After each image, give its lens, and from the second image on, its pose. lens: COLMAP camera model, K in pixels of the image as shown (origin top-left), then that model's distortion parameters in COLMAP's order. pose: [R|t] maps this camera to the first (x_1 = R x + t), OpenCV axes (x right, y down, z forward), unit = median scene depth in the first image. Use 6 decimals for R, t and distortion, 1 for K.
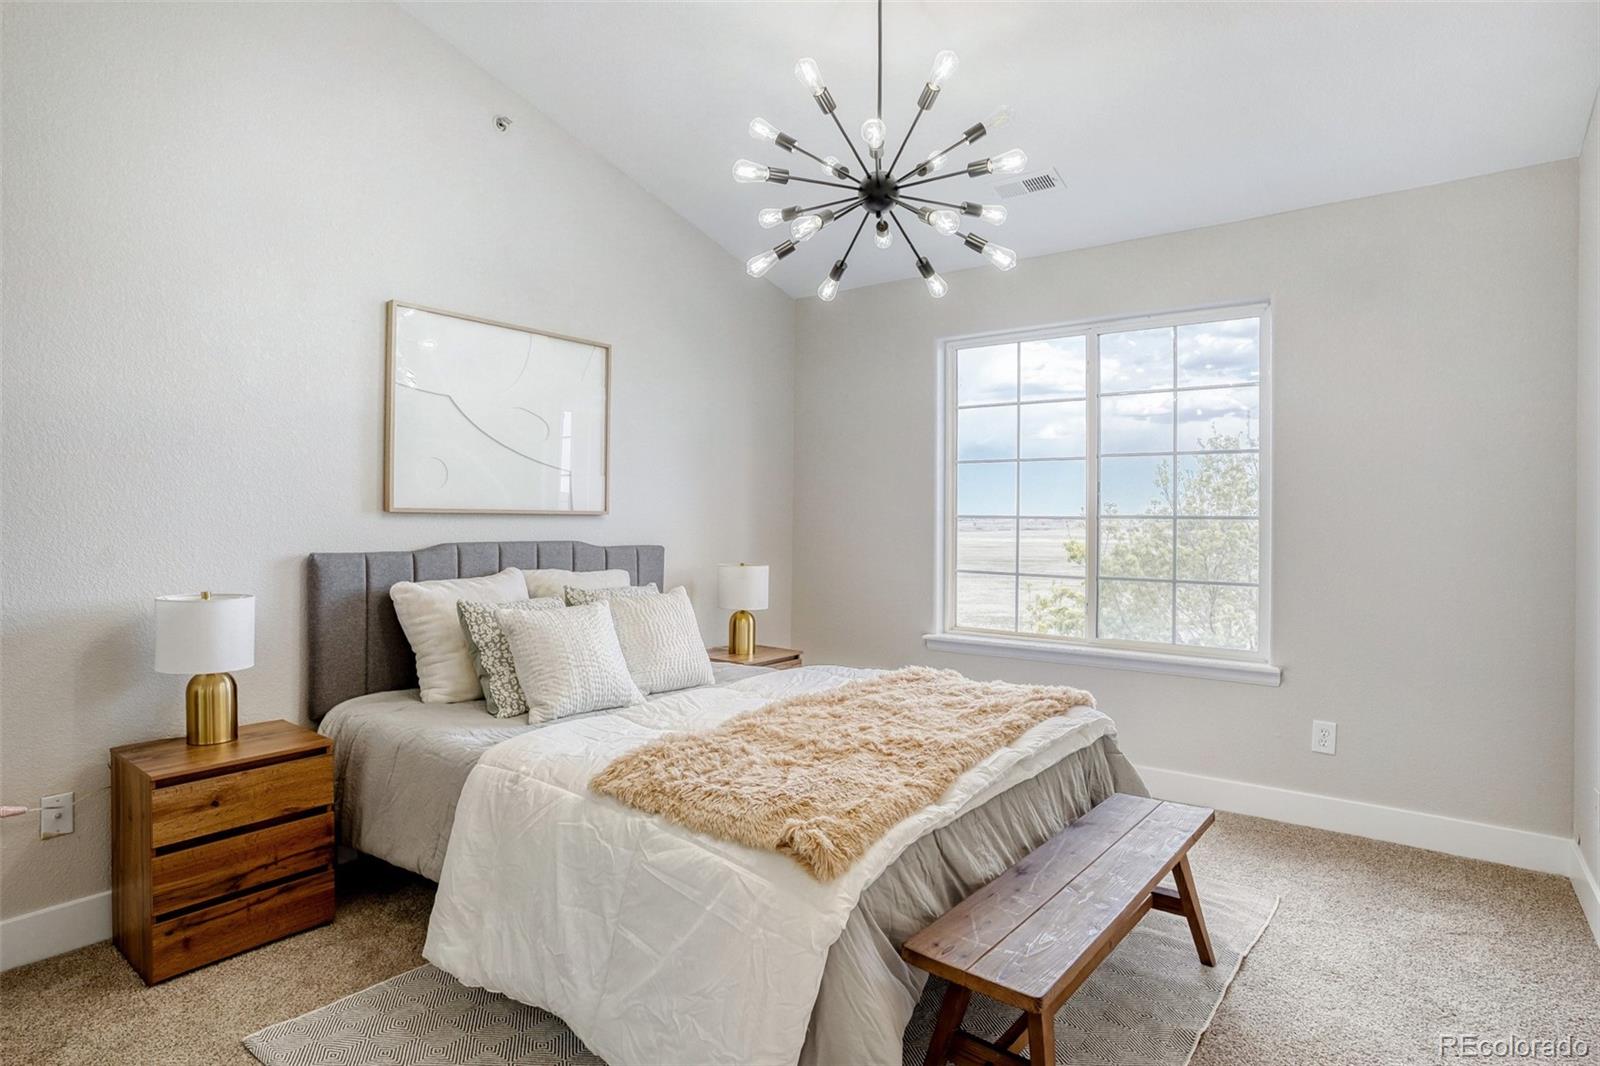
lens RADIAL K [[855.3, 0, 800.9], [0, 855.3, 525.6], [0, 0, 1]] dist [-0.067088, 0.036814]
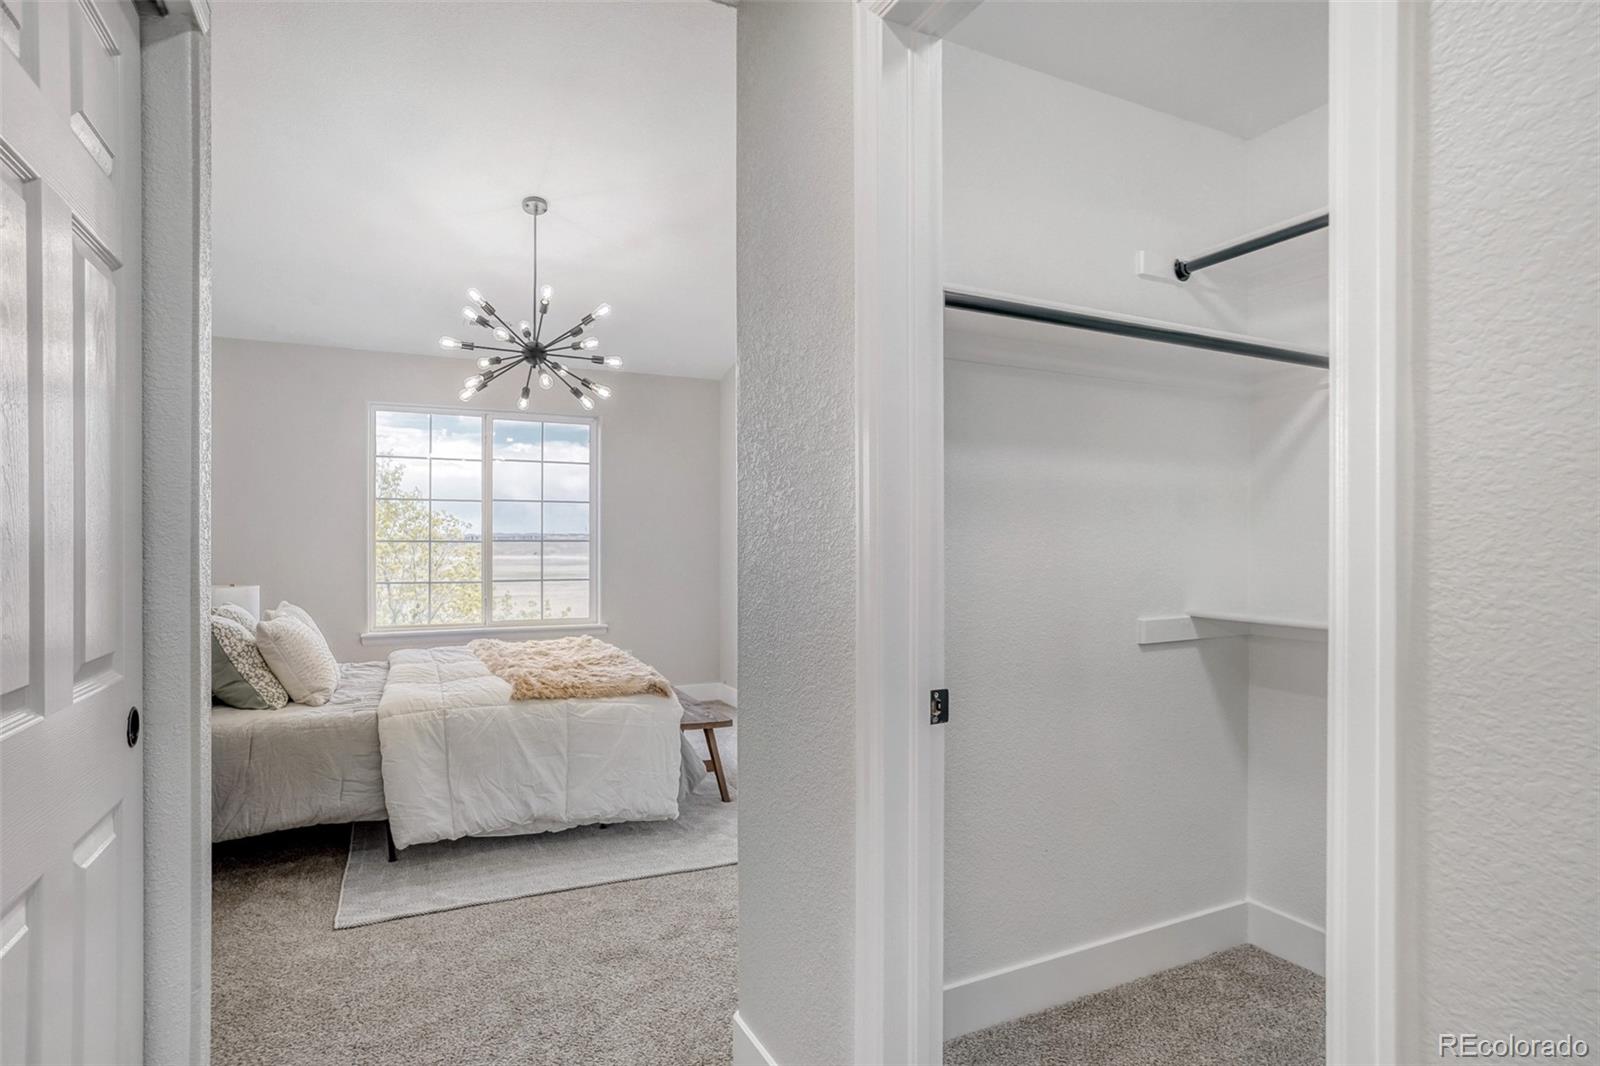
lens RADIAL K [[855.3, 0, 764.4], [0, 855.3, 543.1], [0, 0, 1]] dist [-0.067088, 0.036814]
pose [[0.460189, -0.012634, 0.887731, -1.089641], [0.012959, 0.999888, 0.007512, -0.012928], [-0.887726, 0.008047, 0.460301, -0.185163]]
